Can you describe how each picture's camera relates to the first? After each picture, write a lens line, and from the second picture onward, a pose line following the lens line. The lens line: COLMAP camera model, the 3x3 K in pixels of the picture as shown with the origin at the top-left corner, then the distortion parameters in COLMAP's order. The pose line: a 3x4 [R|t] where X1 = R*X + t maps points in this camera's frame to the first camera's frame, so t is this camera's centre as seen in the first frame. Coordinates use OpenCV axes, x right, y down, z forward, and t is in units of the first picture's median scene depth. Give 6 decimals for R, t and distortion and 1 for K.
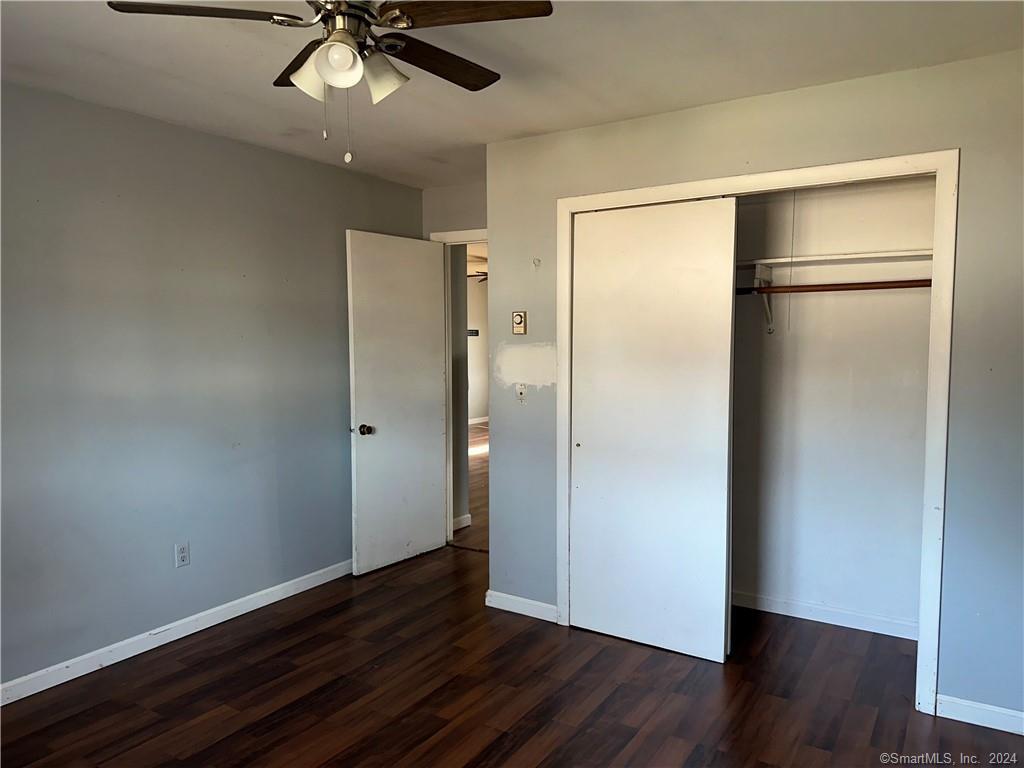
lens RADIAL K [[722.9, 0, 514.0], [0, 722.9, 381.7], [0, 0, 1]] dist [-0.000721, -0.002013]
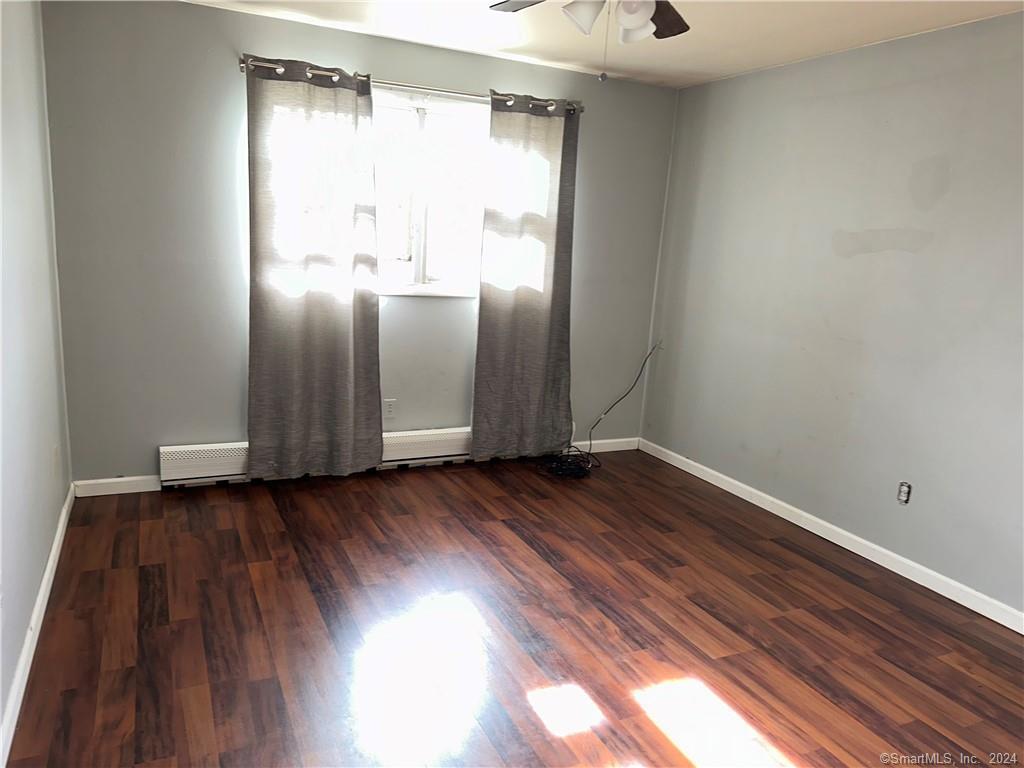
lens RADIAL K [[722.9, 0, 511.9], [0, 722.9, 384.1], [0, 0, 1]] dist [-0.000721, -0.002013]
pose [[0.509291, -0.139415, 0.849227, -0.889090], [-0.005650, 0.986228, 0.165294, -0.026116], [-0.860576, -0.088981, 0.501490, 0.527982]]
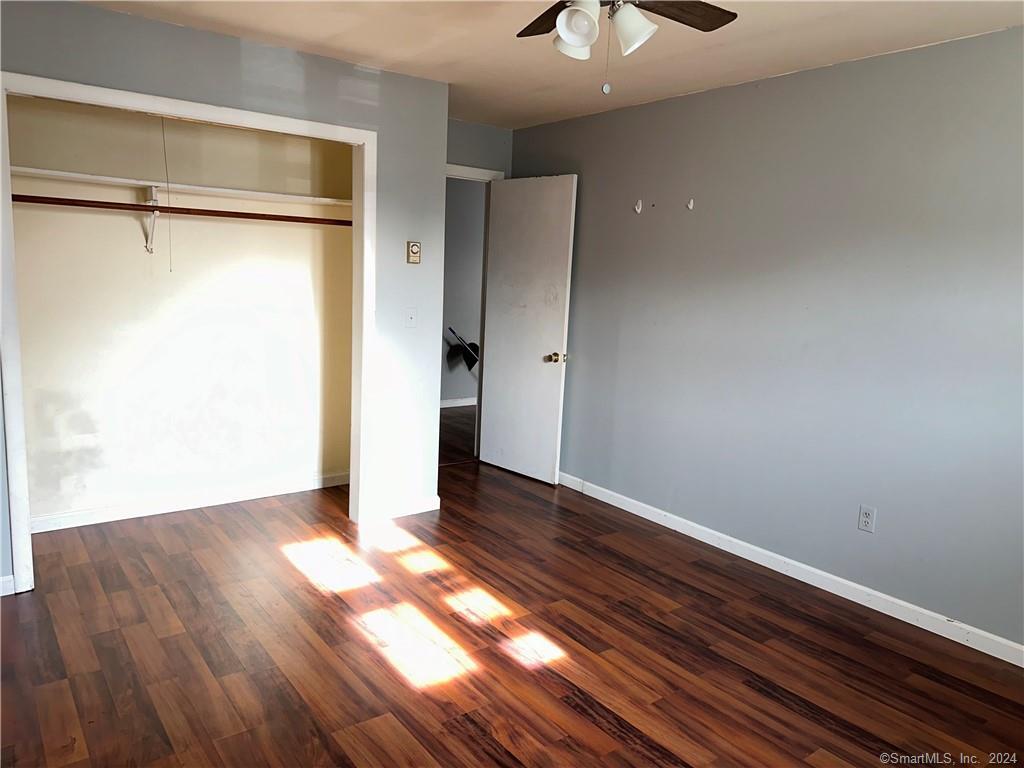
lens RADIAL K [[722.9, 0, 514.6], [0, 722.9, 386.5], [0, 0, 1]] dist [-0.000721, -0.002013]
pose [[-0.330574, 0.137946, -0.933645, 0.730966], [-0.104839, 0.977771, 0.181585, -0.071294], [0.937939, 0.157909, -0.308763, 1.099054]]
